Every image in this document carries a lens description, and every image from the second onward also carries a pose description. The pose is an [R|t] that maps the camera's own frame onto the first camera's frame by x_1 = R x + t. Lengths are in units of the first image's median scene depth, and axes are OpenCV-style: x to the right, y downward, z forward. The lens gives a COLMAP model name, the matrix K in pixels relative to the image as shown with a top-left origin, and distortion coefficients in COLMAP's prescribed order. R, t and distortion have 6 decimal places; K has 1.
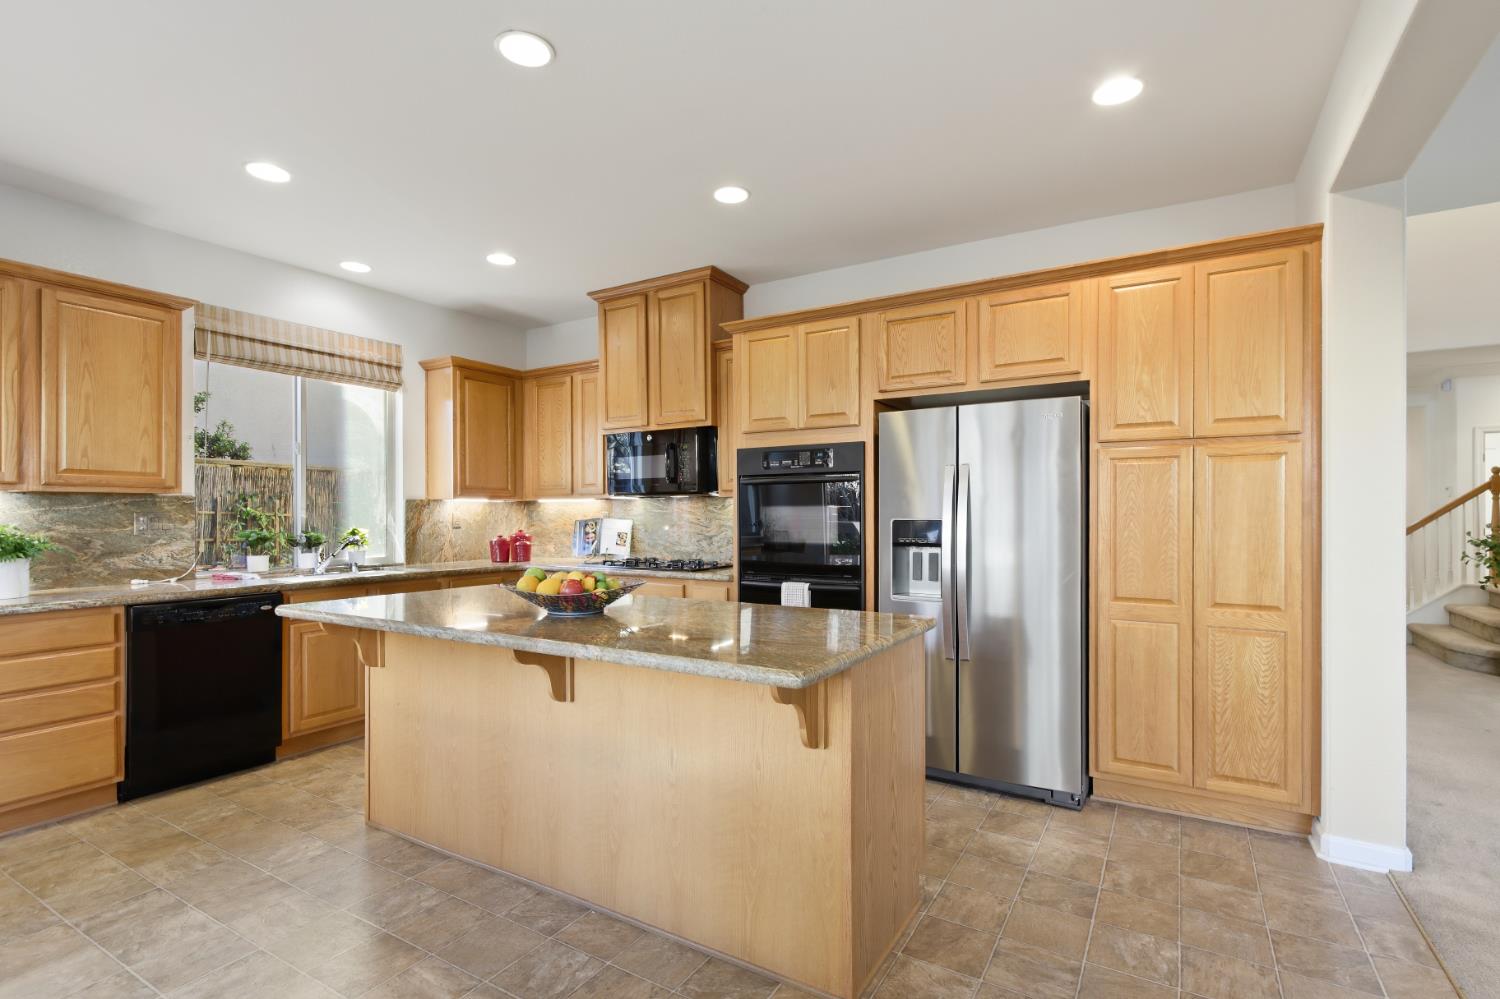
lens RADIAL K [[704.5, 0, 781.3], [0, 704.5, 517.9], [0, 0, 1]] dist [-0.000919, 0.001556]
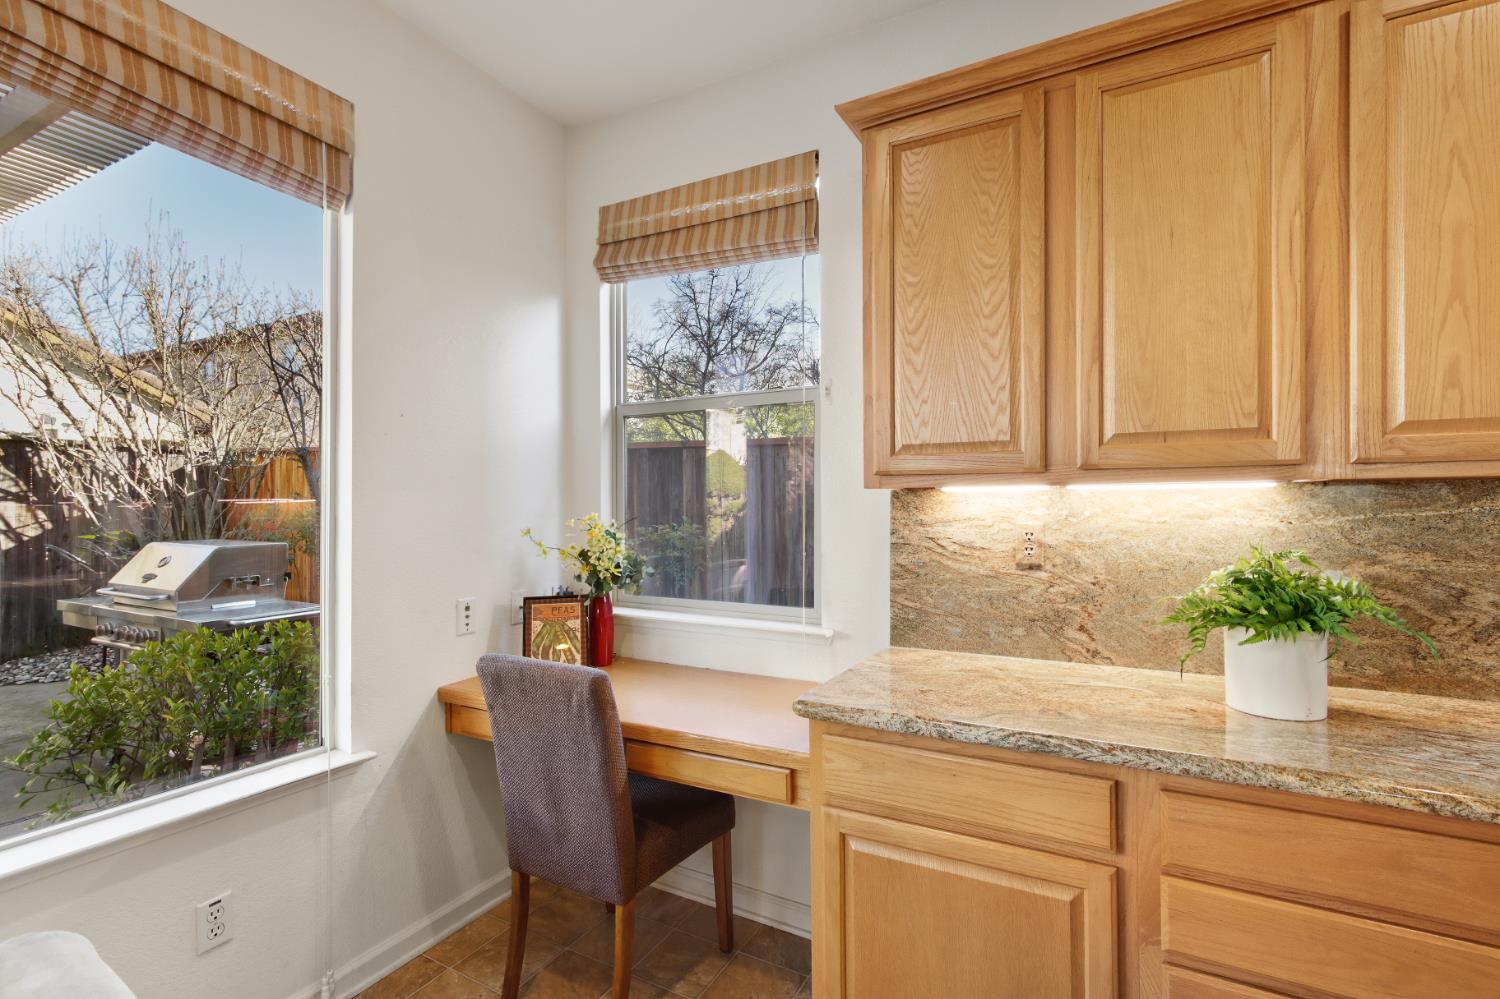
lens RADIAL K [[704.5, 0, 733.9], [0, 704.5, 499.9], [0, 0, 1]] dist [-0.000919, 0.001556]
pose [[0.006443, -0.008987, -0.999939, -0.559235], [-0.002355, 0.999957, -0.009002, -0.017962], [0.999976, 0.002413, 0.006422, 0.558210]]
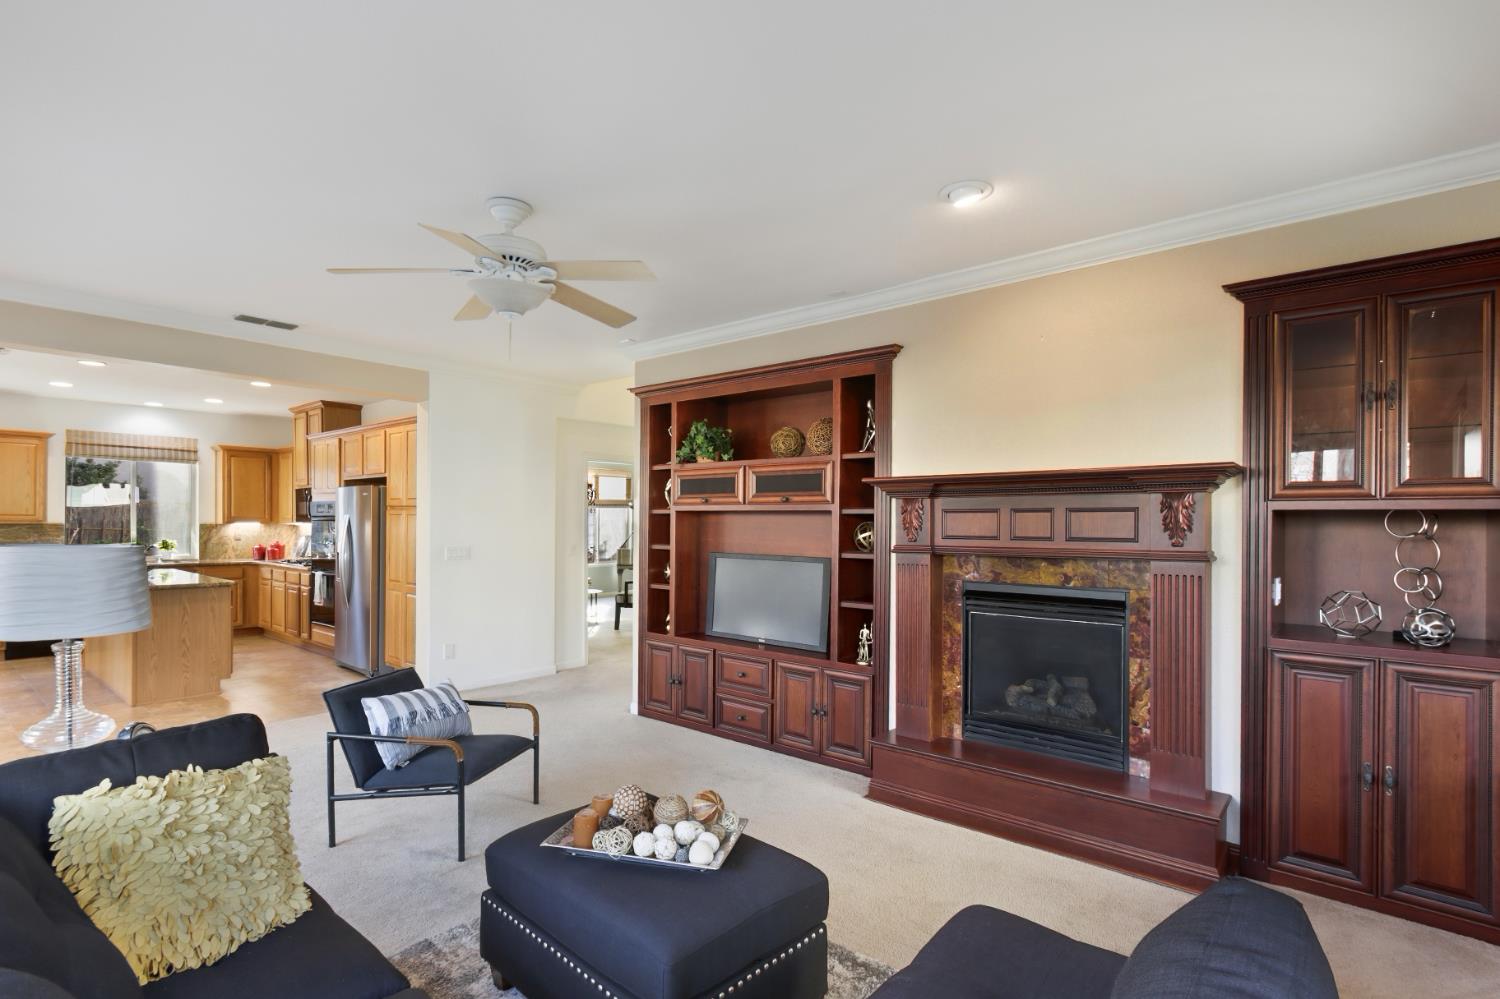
lens RADIAL K [[704.5, 0, 754.5], [0, 704.5, 524.6], [0, 0, 1]] dist [-0.000919, 0.001556]
pose [[0.987630, 0.013455, -0.156224, 1.672569], [-0.014283, 0.999889, -0.004178, -0.053891], [0.156150, 0.006357, 0.987713, -0.815174]]
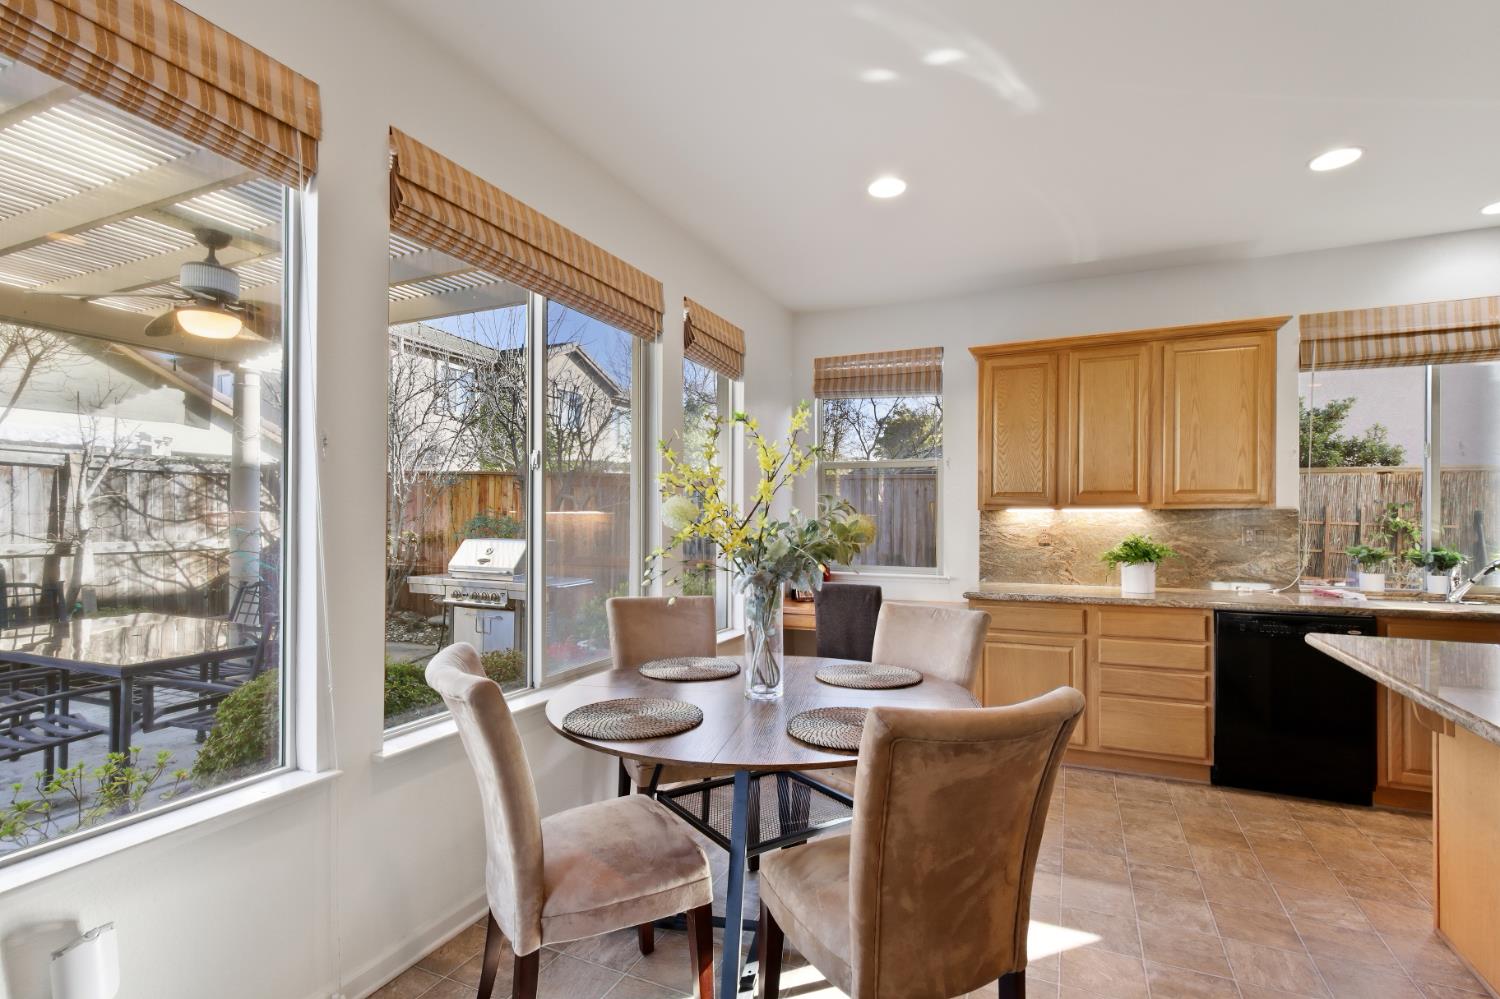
lens RADIAL K [[704.5, 0, 742.0], [0, 704.5, 514.9], [0, 0, 1]] dist [-0.000919, 0.001556]
pose [[0.081868, -0.002193, -0.996641, 0.113474], [-0.006239, 0.999977, -0.002713, -0.017563], [0.996624, 0.006441, 0.081853, 0.143858]]
